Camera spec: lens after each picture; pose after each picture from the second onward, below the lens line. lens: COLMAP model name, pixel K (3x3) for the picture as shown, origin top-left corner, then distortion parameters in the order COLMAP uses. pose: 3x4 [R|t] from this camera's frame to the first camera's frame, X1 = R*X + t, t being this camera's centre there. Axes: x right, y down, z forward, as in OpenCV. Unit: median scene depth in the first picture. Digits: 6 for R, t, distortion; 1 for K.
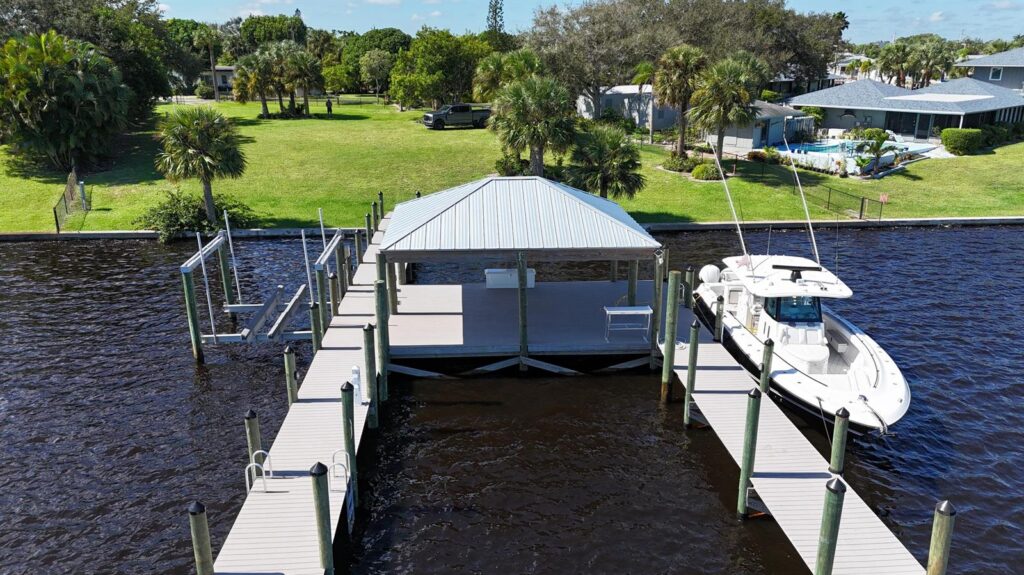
lens RADIAL K [[753.9, 0, 516.3], [0, 753.9, 288.4], [0, 0, 1]] dist [0.065409, -0.065323]
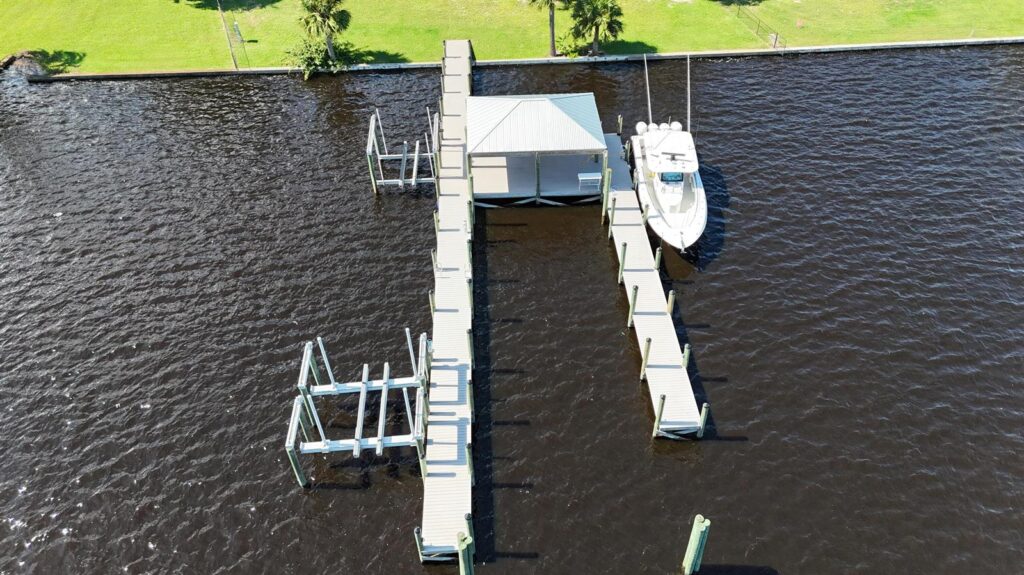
lens RADIAL K [[753.9, 0, 516.3], [0, 753.9, 288.4], [0, 0, 1]] dist [0.065409, -0.065323]
pose [[0.999656, 0.005087, -0.025719, 0.001901], [0.006398, 0.904000, 0.427485, -0.226354], [0.025425, -0.427502, 0.903657, -0.385266]]
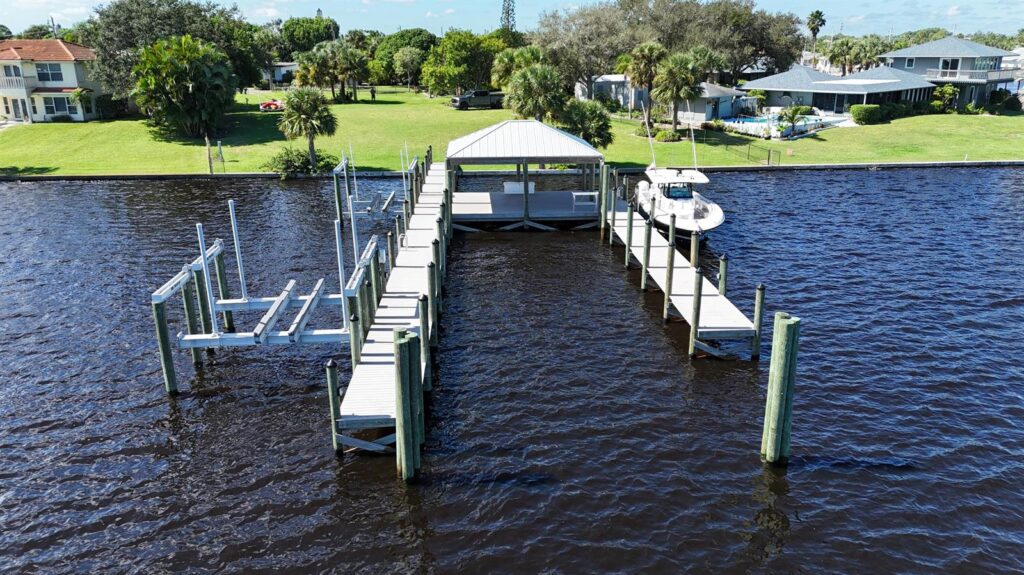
lens RADIAL K [[753.9, 0, 516.3], [0, 753.9, 288.4], [0, 0, 1]] dist [0.065409, -0.065323]
pose [[0.999869, -0.000964, -0.016130, 0.005954], [0.001026, 0.999992, 0.003864, 0.099029], [0.016126, -0.003880, 0.999862, -0.312895]]
